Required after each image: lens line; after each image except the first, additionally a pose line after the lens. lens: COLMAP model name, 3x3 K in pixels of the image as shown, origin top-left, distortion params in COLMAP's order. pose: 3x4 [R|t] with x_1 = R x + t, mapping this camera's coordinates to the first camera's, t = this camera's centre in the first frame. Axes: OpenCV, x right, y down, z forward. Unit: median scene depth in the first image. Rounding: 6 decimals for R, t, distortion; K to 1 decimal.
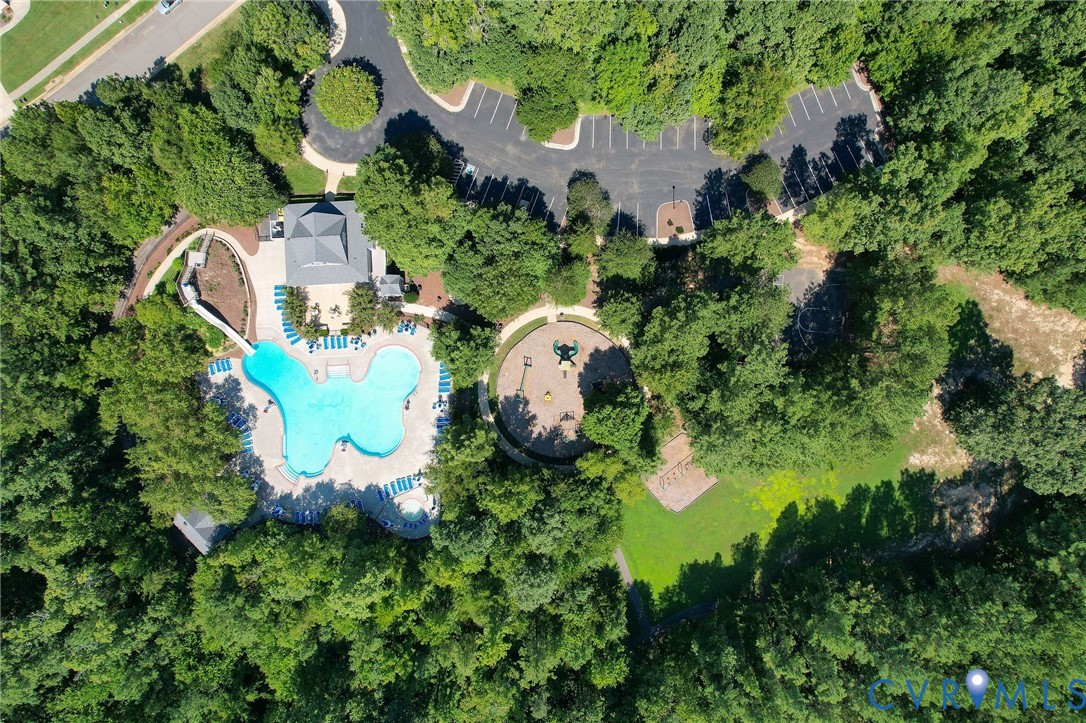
lens RADIAL K [[693.2, 0, 546.4], [0, 693.2, 359.3], [0, 0, 1]] dist [-0.047554, 0.002430]
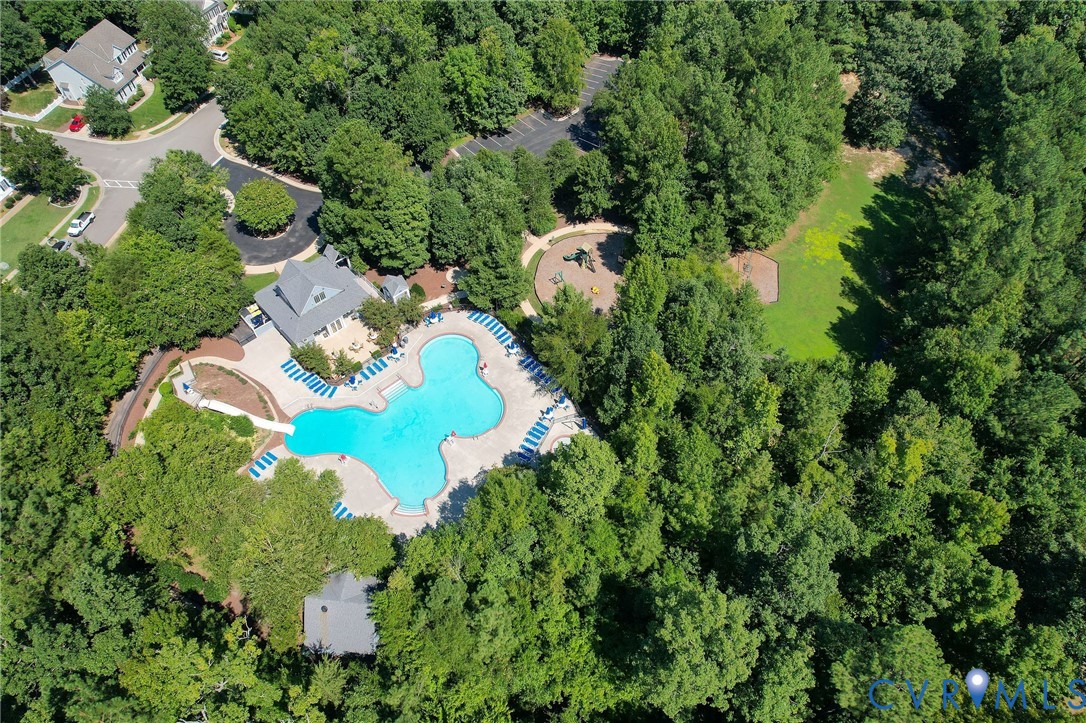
lens RADIAL K [[693.2, 0, 552.0], [0, 693.2, 359.7], [0, 0, 1]] dist [-0.047554, 0.002430]
pose [[0.762460, -0.506882, 0.402151, -0.478482], [0.647029, 0.594469, -0.477453, 0.531245], [0.002946, 0.624242, 0.781226, 0.308656]]
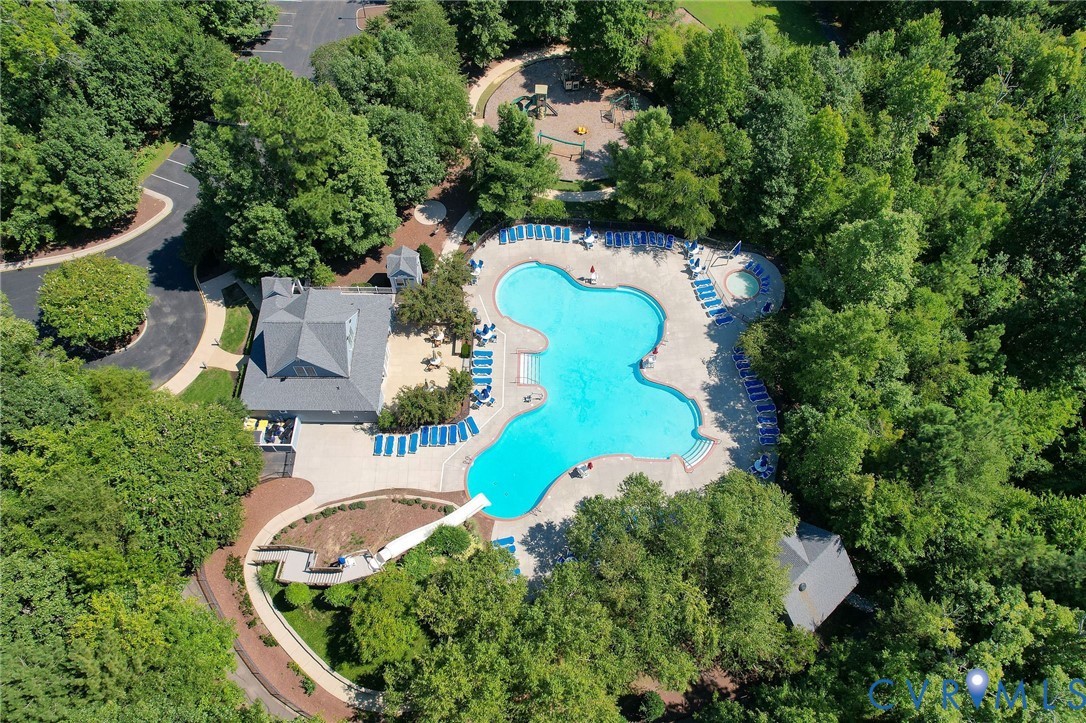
lens RADIAL K [[769.4, 0, 571.1], [0, 769.4, 364.0], [0, 0, 1]] dist [-0.049831, 0.000256]
pose [[0.040094, -0.863596, 0.502588, -0.645059], [0.998639, 0.051423, 0.008693, 0.049441], [-0.033352, 0.501555, 0.864482, 0.398180]]
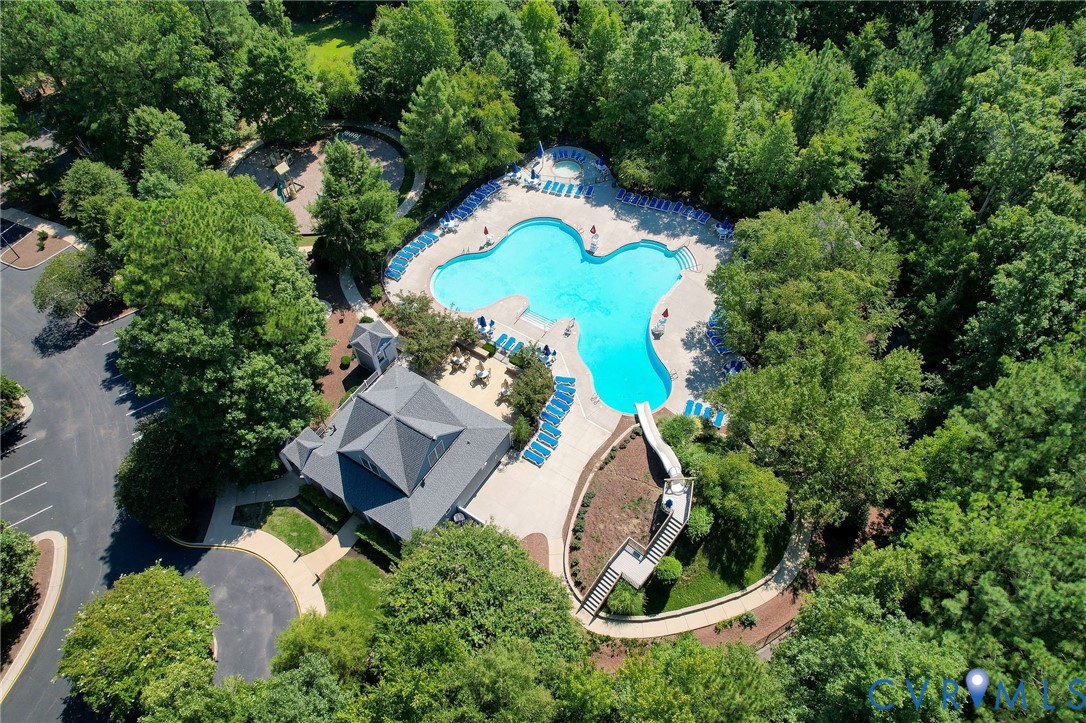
lens RADIAL K [[693.2, 0, 545.5], [0, 693.2, 363.7], [0, 0, 1]] dist [-0.047554, 0.002430]
pose [[-0.812442, -0.454646, 0.365014, -0.557852], [0.582913, -0.646562, 0.492108, -0.317549], [0.012270, 0.612580, 0.790313, 0.522816]]
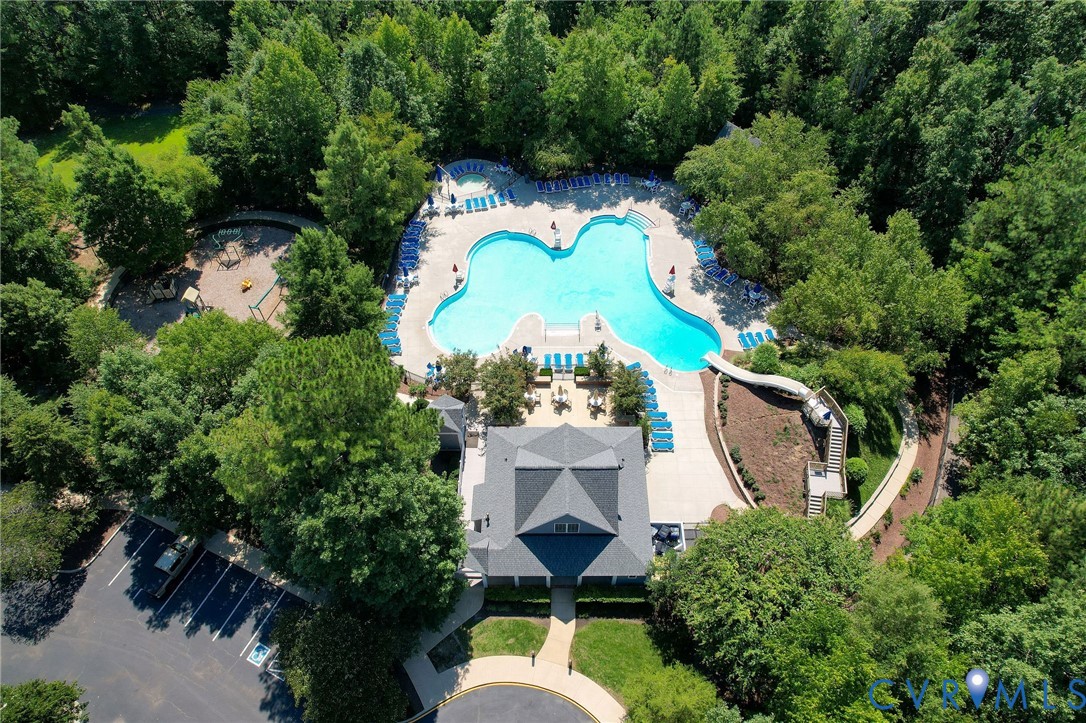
lens RADIAL K [[693.2, 0, 548.6], [0, 693.2, 366.9], [0, 0, 1]] dist [-0.047554, 0.002430]
pose [[-0.998533, -0.039572, 0.036962, -0.313520], [0.053843, -0.798053, 0.600178, -0.385055], [0.005747, 0.601287, 0.799012, 0.524002]]
